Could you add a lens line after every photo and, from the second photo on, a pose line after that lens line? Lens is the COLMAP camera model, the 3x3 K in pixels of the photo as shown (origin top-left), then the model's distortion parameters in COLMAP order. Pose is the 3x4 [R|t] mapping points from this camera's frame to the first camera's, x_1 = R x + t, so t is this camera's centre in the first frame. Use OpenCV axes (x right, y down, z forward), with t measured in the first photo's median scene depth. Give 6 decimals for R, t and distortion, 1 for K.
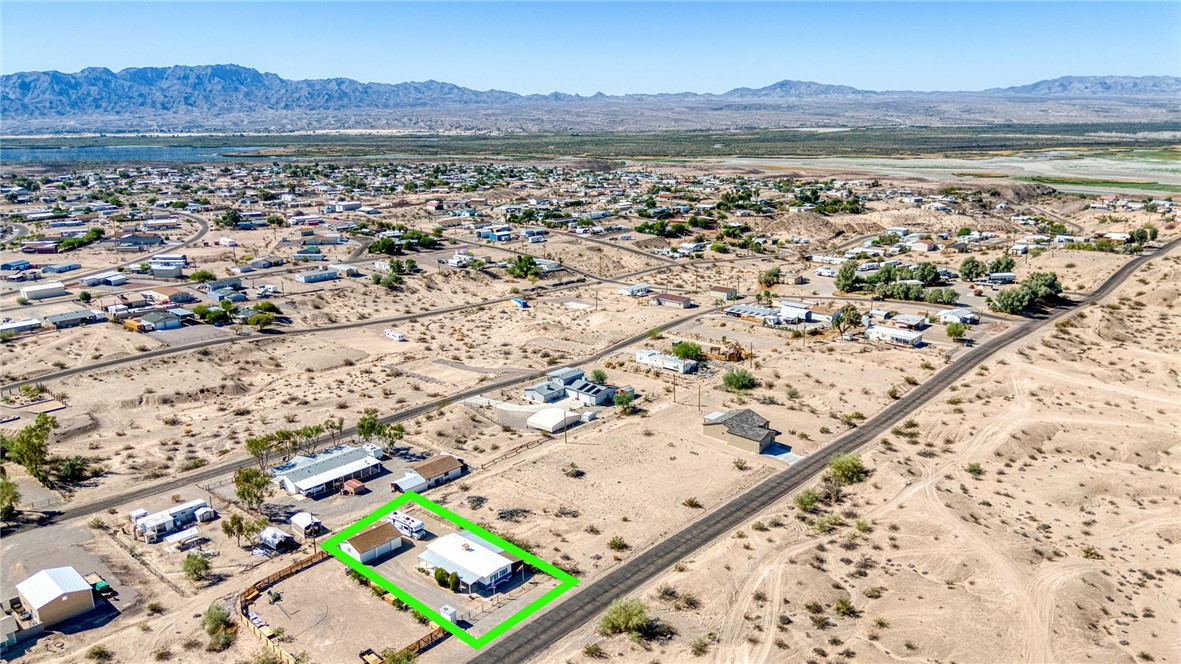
lens RADIAL K [[826.8, 0, 594.4], [0, 826.8, 330.9], [0, 0, 1]] dist [0.085431, -0.097393]
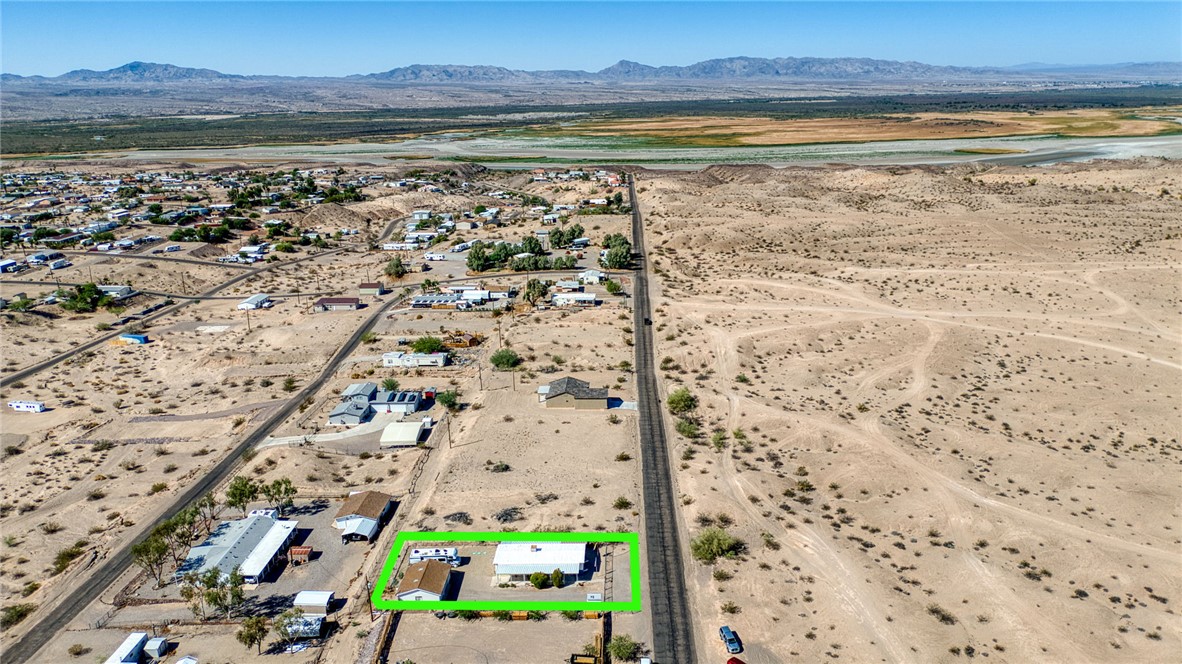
lens RADIAL K [[827.5, 0, 594.9], [0, 827.5, 330.9], [0, 0, 1]] dist [0.085431, -0.097393]
pose [[0.767062, -0.186218, 0.613953, -0.369857], [0.176298, 0.981291, 0.077371, -0.037674], [-0.616875, 0.048891, 0.785541, 0.075057]]
